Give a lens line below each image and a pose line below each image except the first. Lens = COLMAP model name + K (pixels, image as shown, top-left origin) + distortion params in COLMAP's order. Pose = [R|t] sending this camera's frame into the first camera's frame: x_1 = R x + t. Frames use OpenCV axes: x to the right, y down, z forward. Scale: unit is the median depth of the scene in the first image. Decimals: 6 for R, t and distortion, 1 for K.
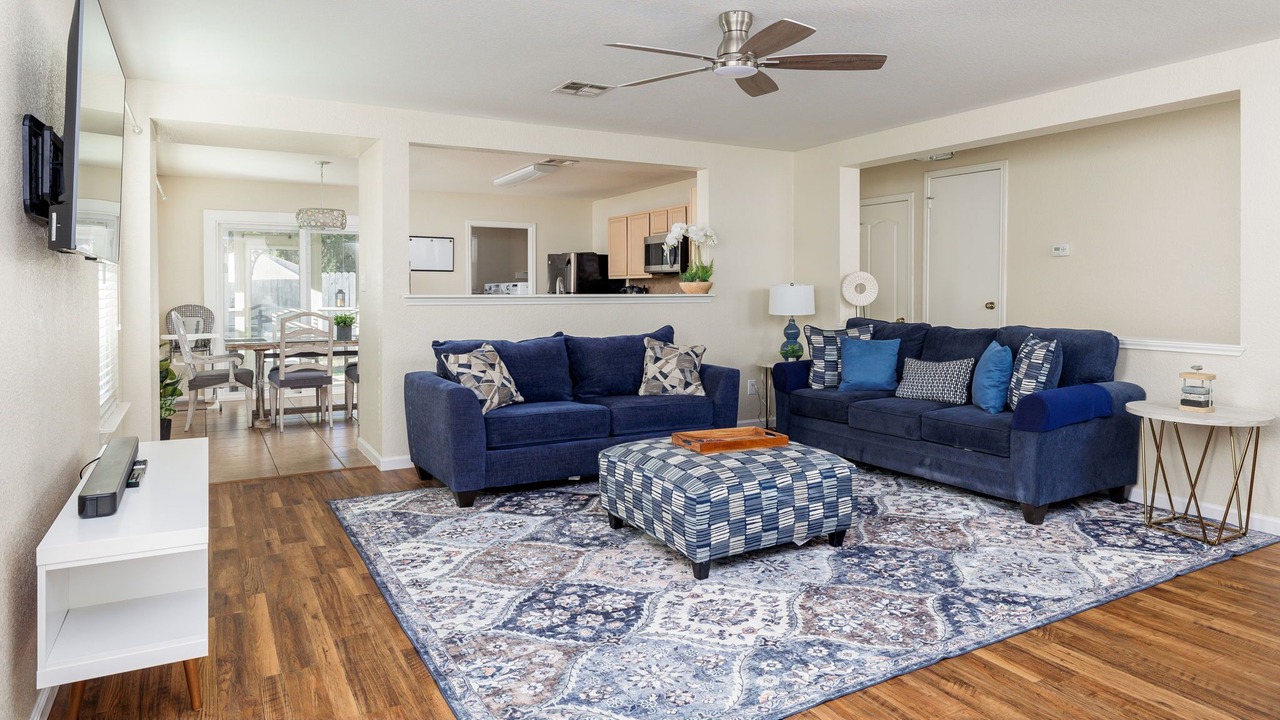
lens RADIAL K [[744.6, 0, 564.0], [0, 744.6, 353.3], [0, 0, 1]] dist [-0.003083, -0.001305]
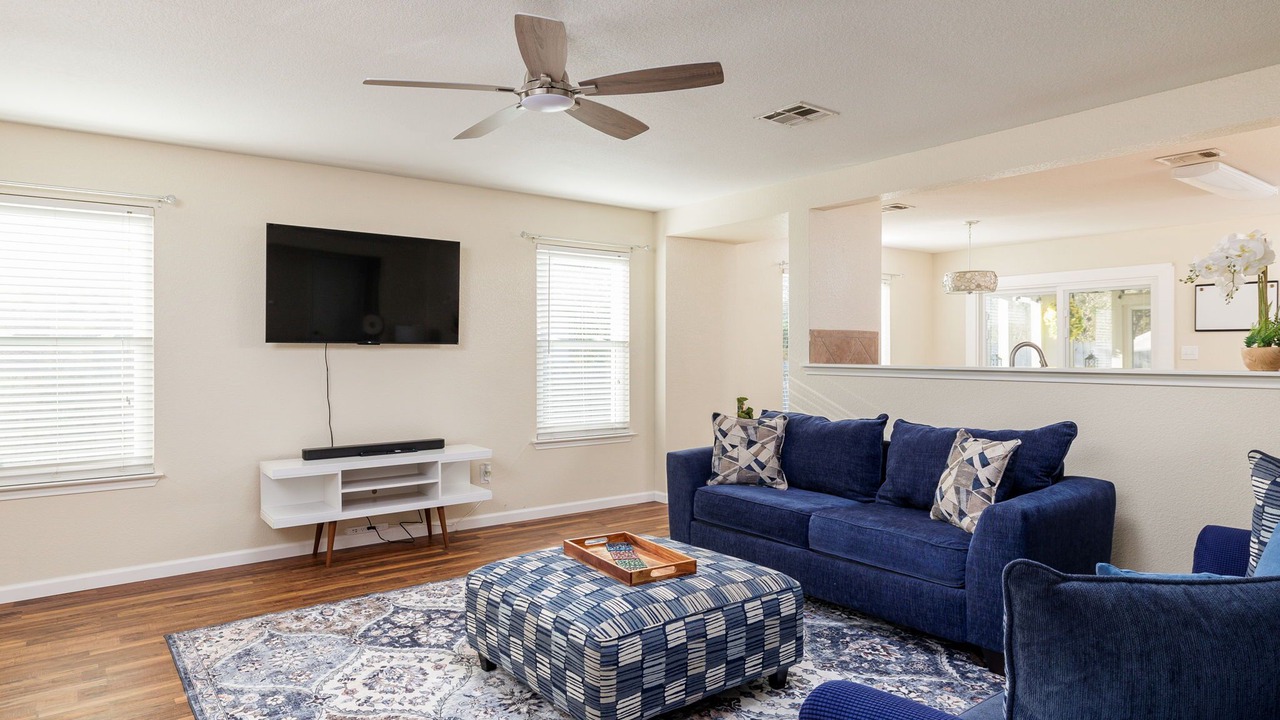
lens RADIAL K [[710.2, 0, 627.4], [0, 710.2, 358.2], [0, 0, 1]] dist [-0.001375, -0.000529]
pose [[0.199136, 0.000140, -0.979972, 1.196656], [-0.077780, 0.996847, -0.015664, -0.083948], [0.976880, 0.079342, 0.198519, 1.083057]]
